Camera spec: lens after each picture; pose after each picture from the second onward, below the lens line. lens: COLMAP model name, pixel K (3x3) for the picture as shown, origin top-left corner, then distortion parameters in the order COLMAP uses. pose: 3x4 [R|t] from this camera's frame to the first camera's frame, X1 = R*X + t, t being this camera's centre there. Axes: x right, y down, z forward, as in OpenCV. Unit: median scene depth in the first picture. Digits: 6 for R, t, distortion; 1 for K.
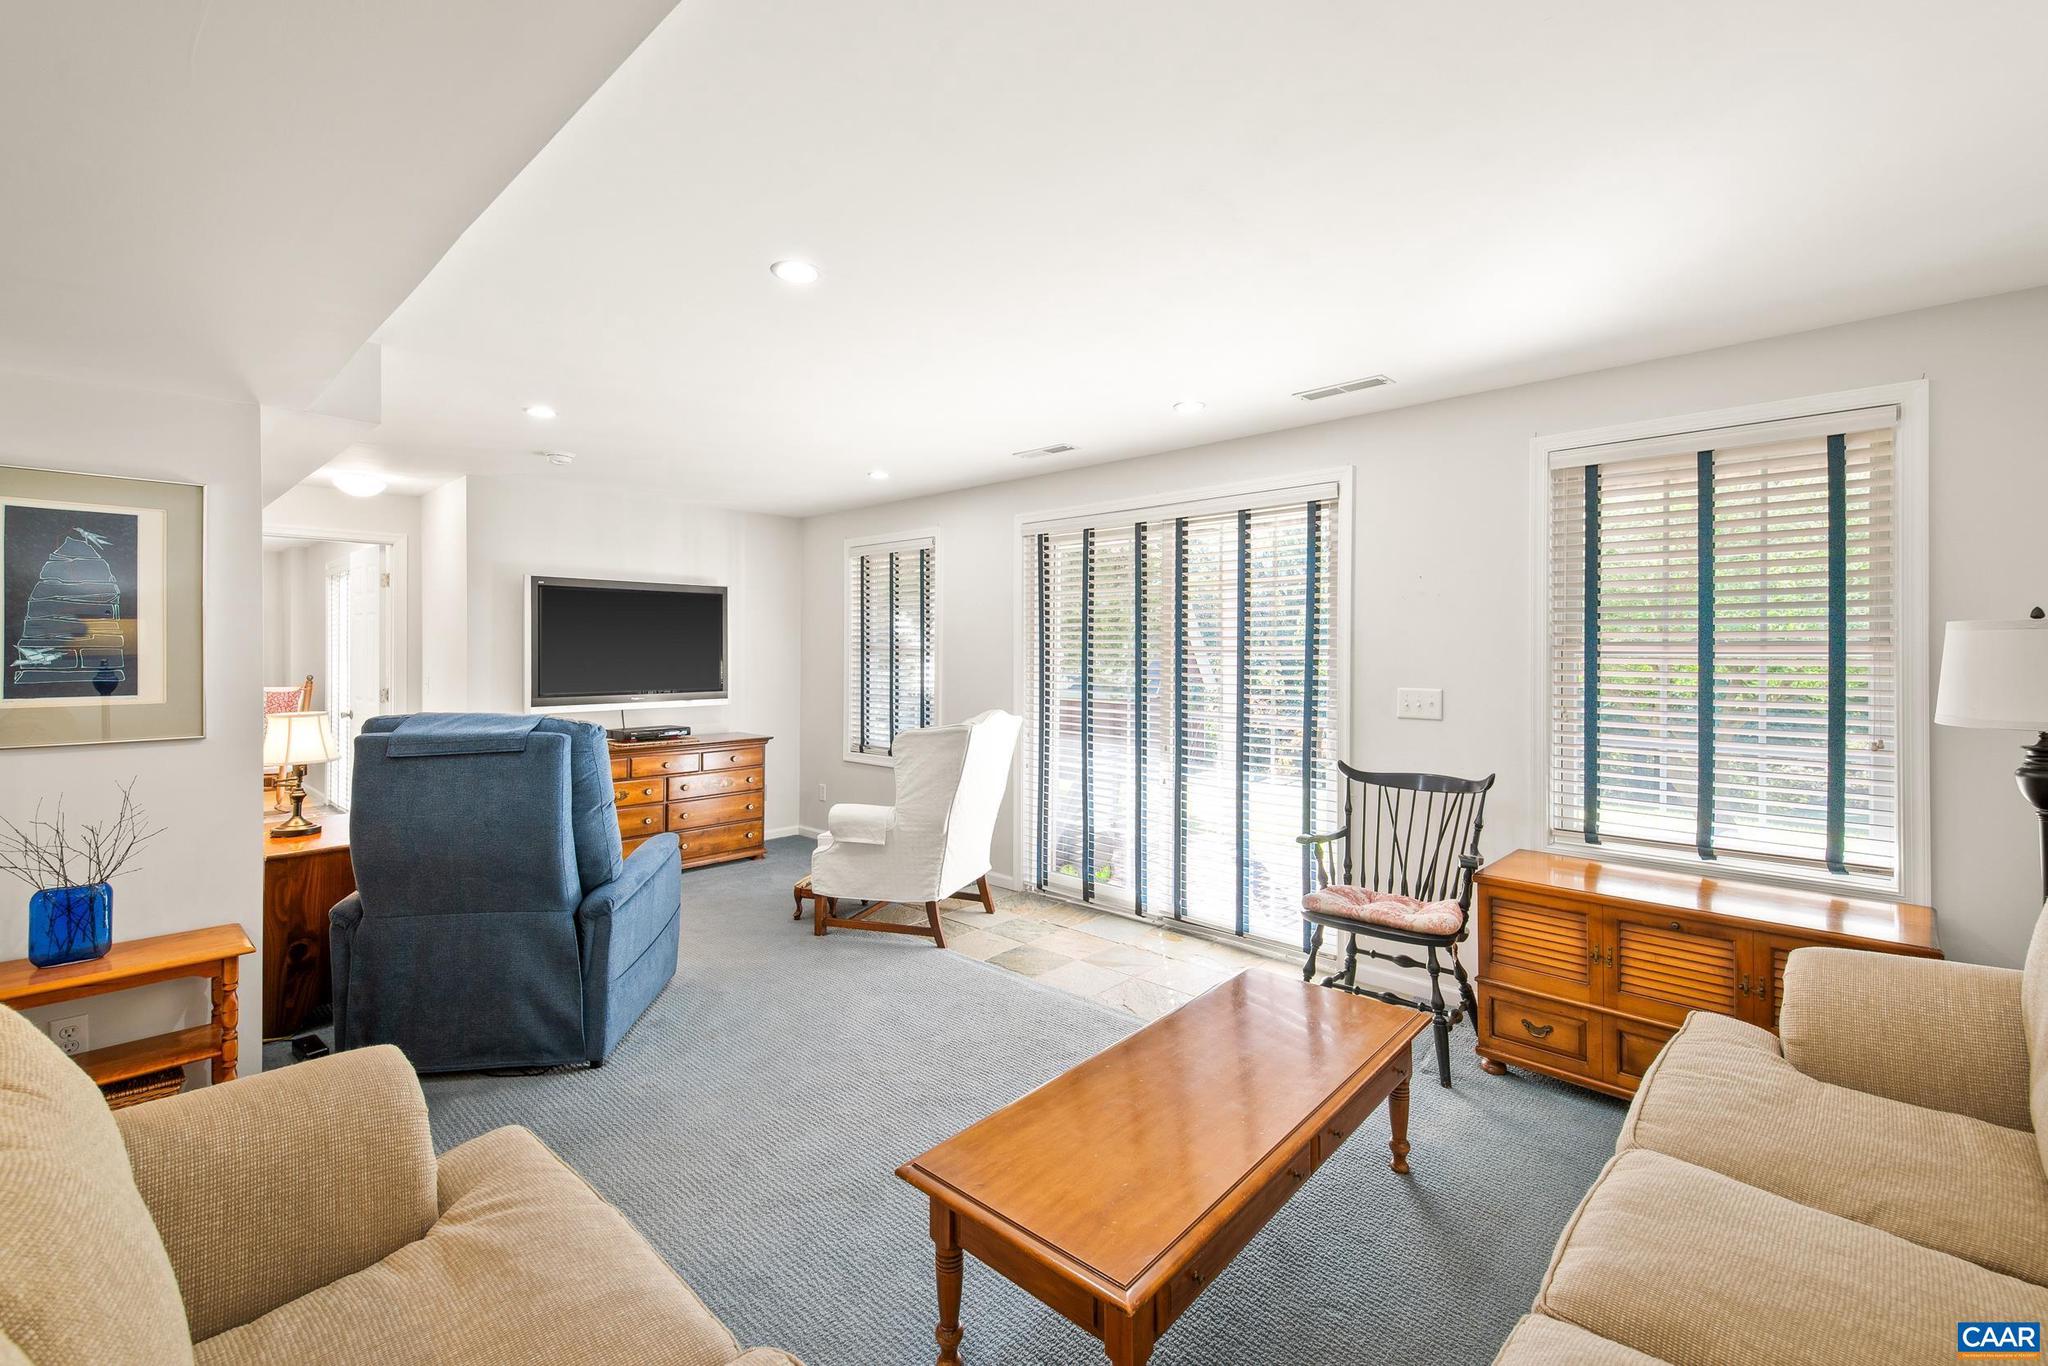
lens RADIAL K [[886.0, 0, 1026.1], [0, 886.0, 663.3], [0, 0, 1]] dist [0.023640, -0.001790]
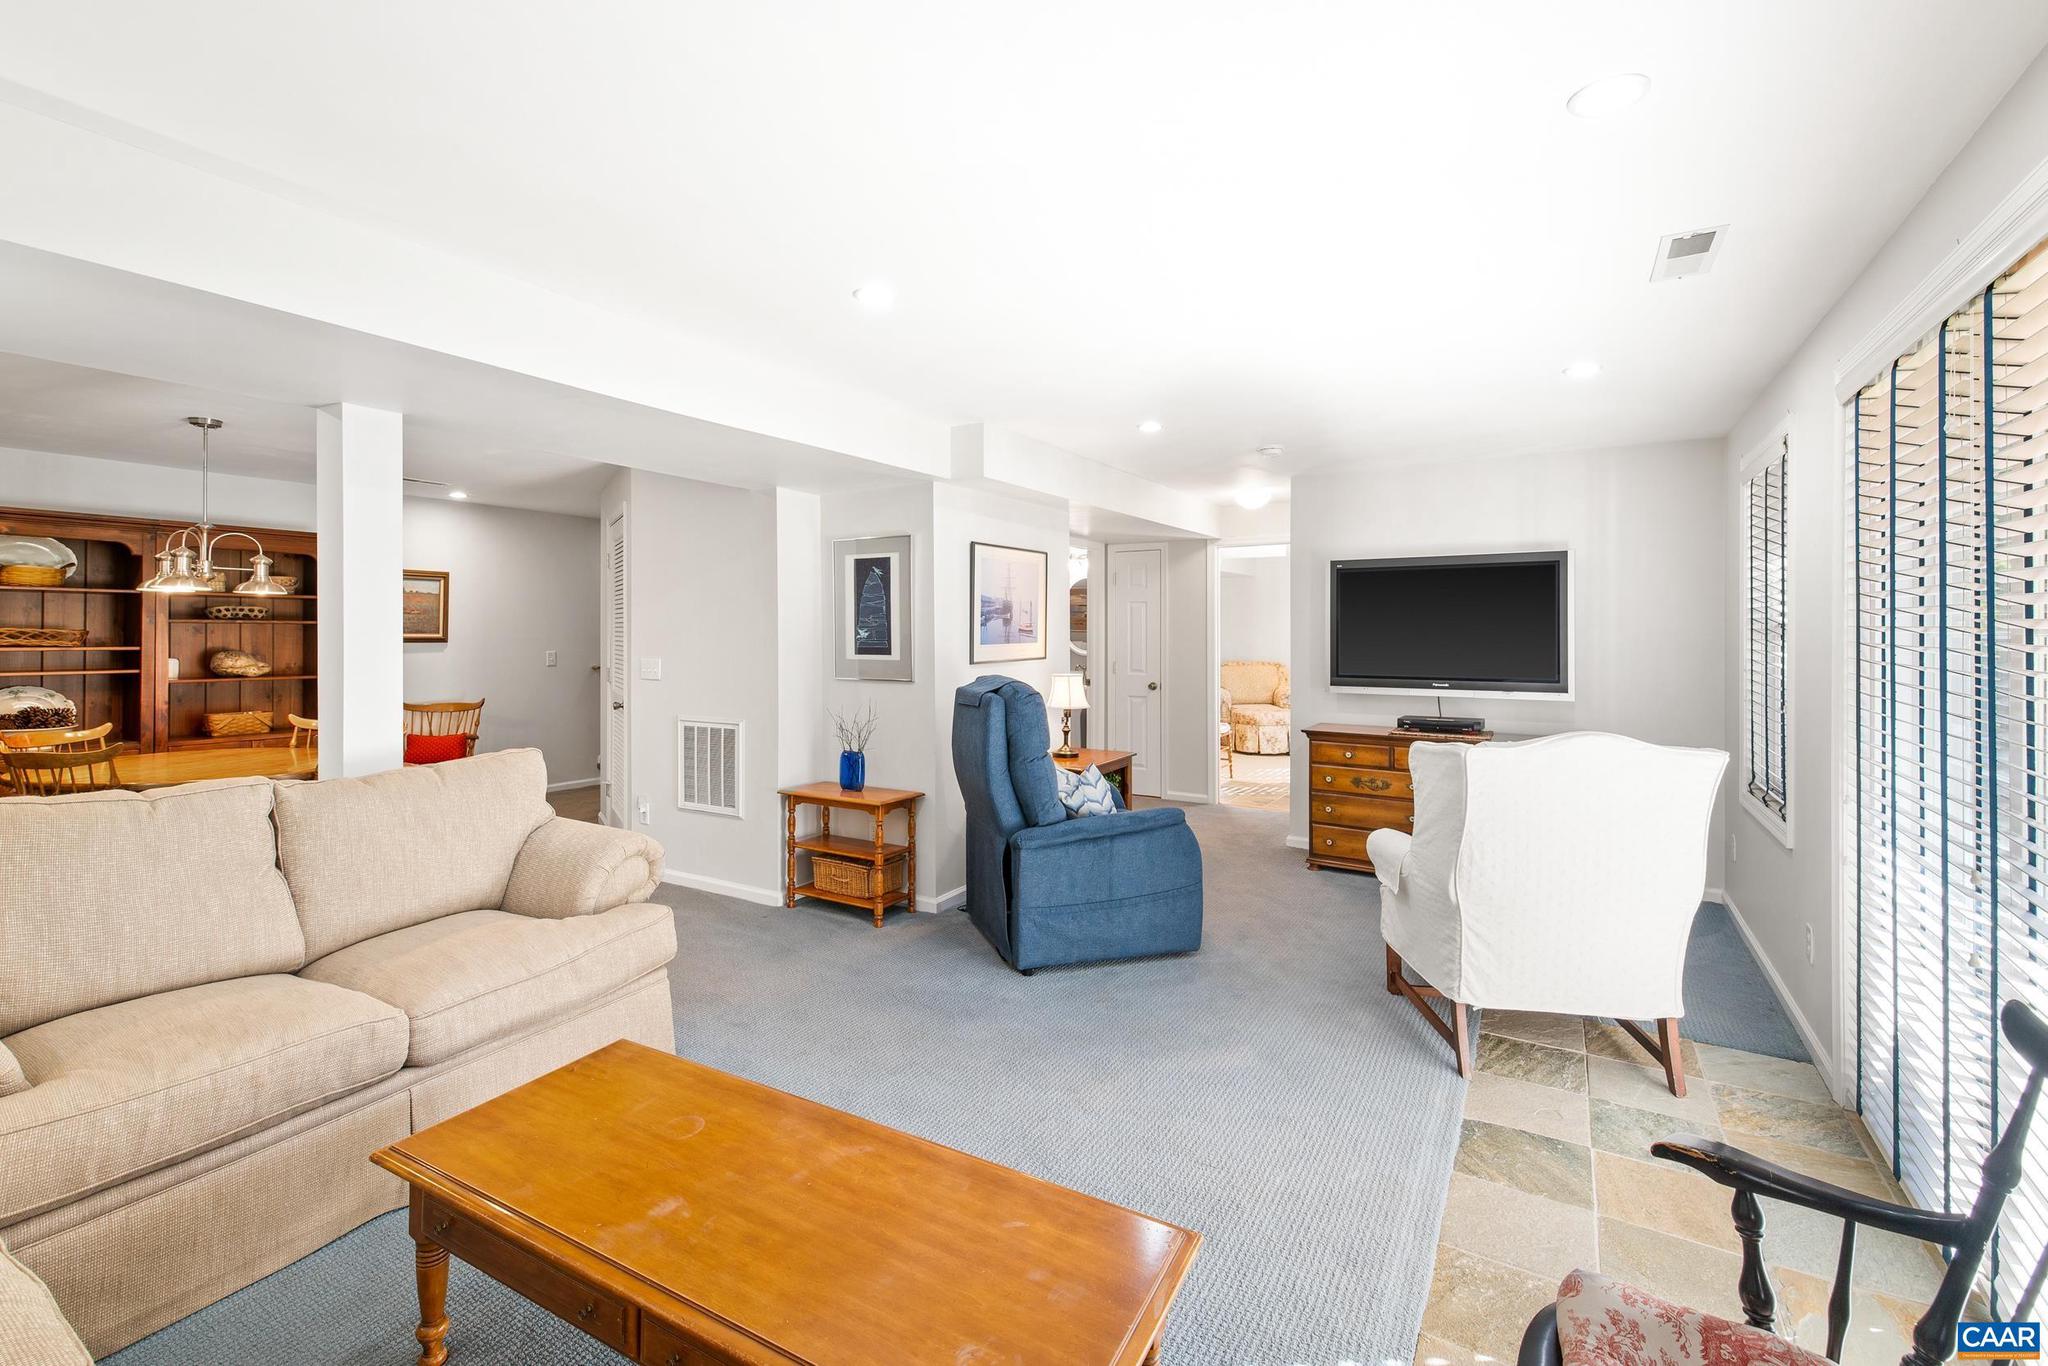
lens RADIAL K [[886.0, 0, 1006.5], [0, 886.0, 630.0], [0, 0, 1]] dist [0.023640, -0.001790]
pose [[0.207726, -0.004571, -0.978176, 0.617566], [-0.015066, 0.999856, -0.007872, -0.003893], [0.978071, 0.016373, 0.207627, 0.649057]]
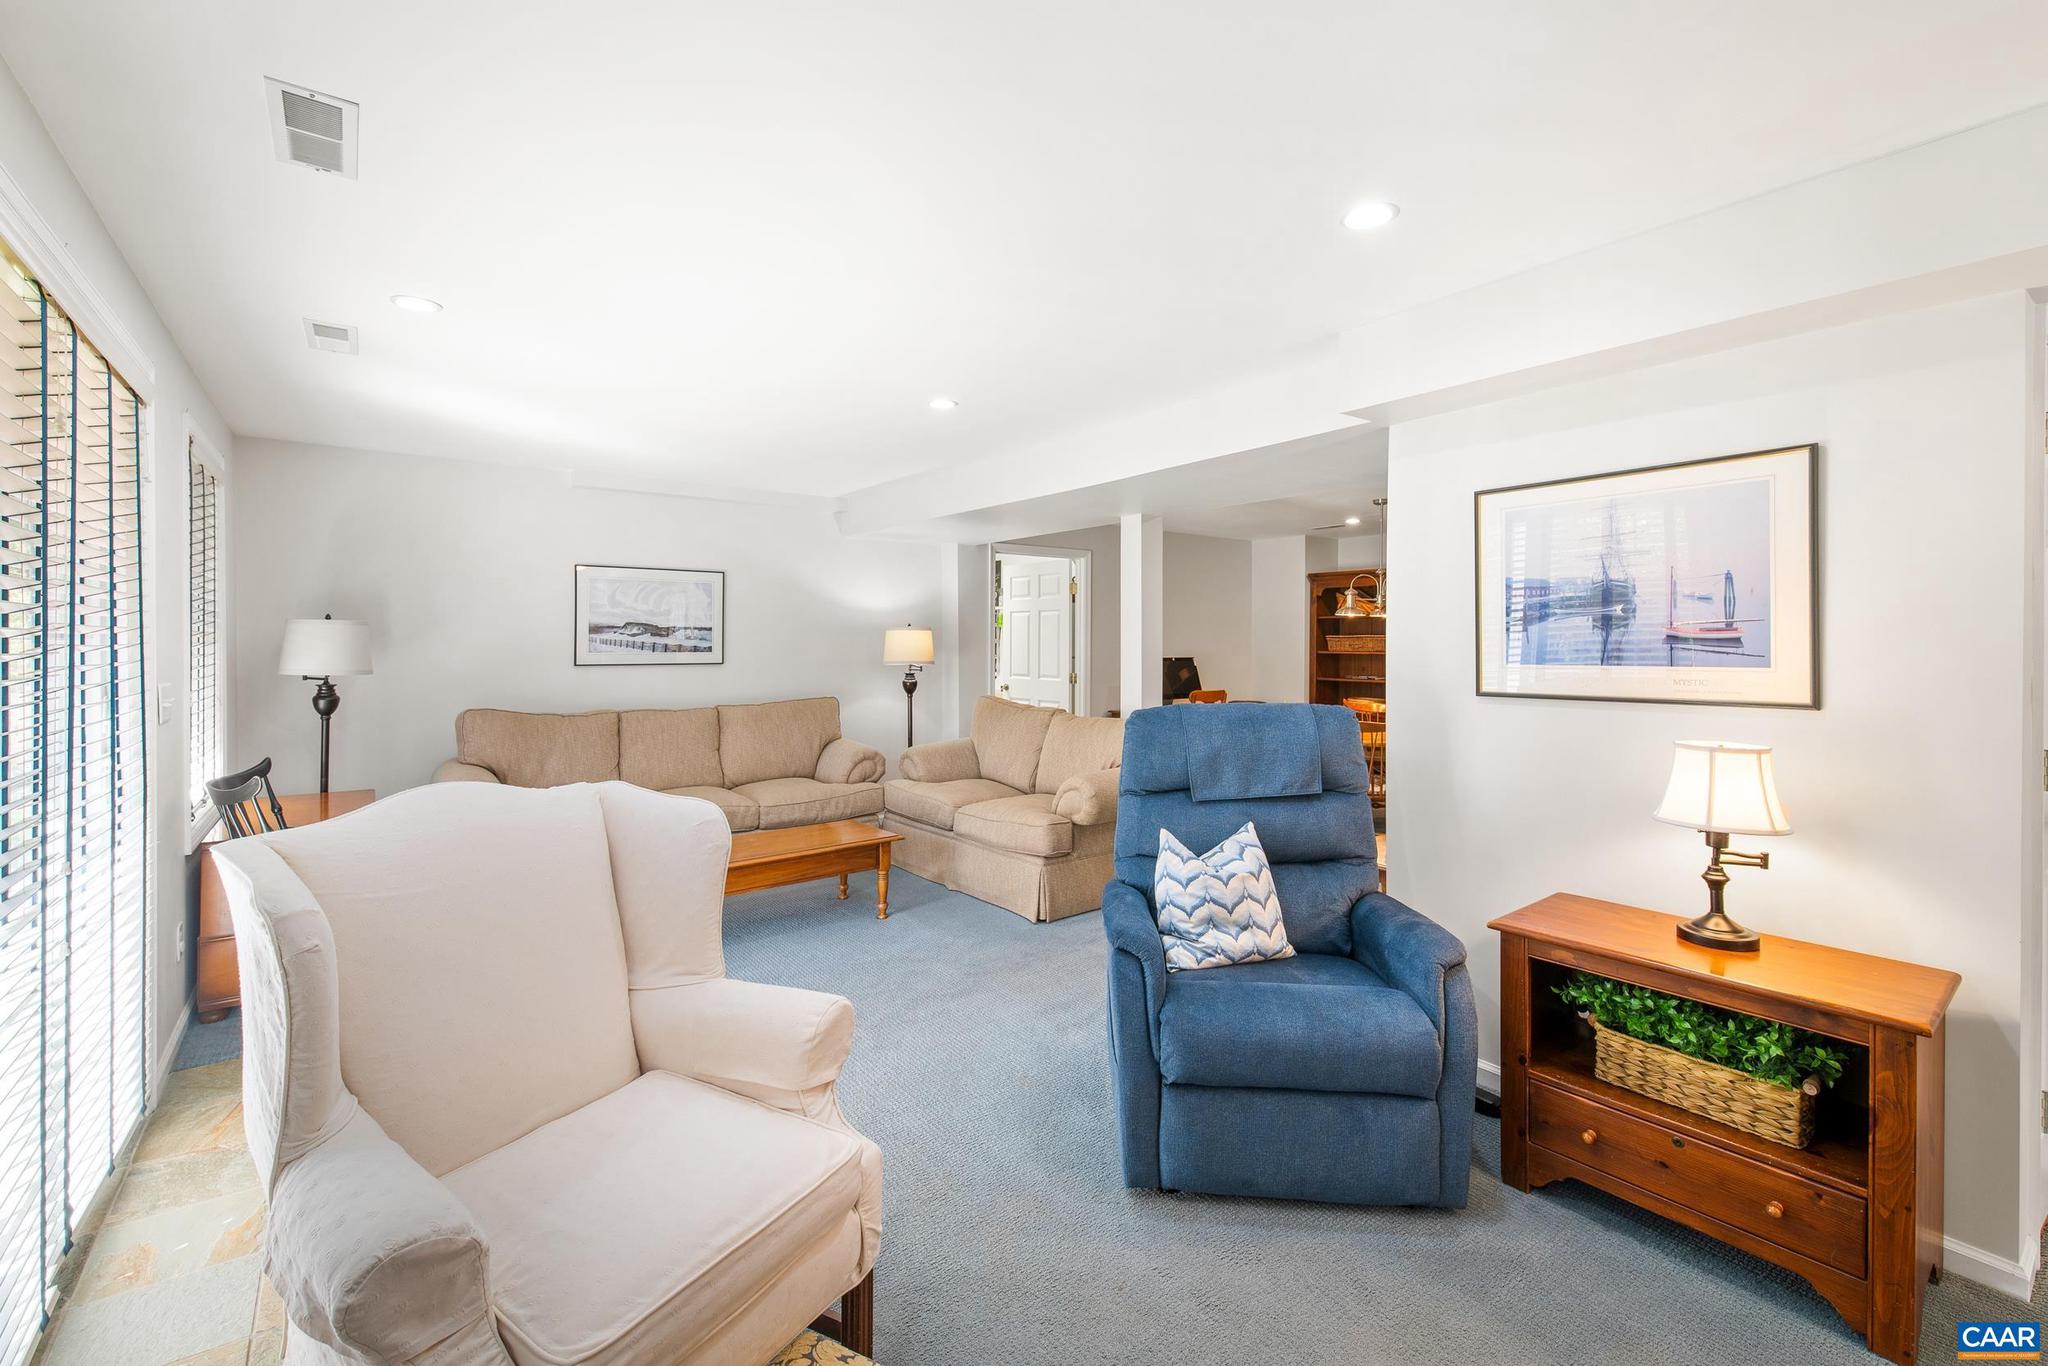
lens RADIAL K [[886.0, 0, 1018.9], [0, 886.0, 644.5], [0, 0, 1]] dist [0.023640, -0.001790]
pose [[-0.982640, -0.004339, 0.185472, -0.476113], [-0.000622, 0.999798, 0.020095, -0.024963], [-0.185521, 0.019630, -0.982444, 1.784238]]
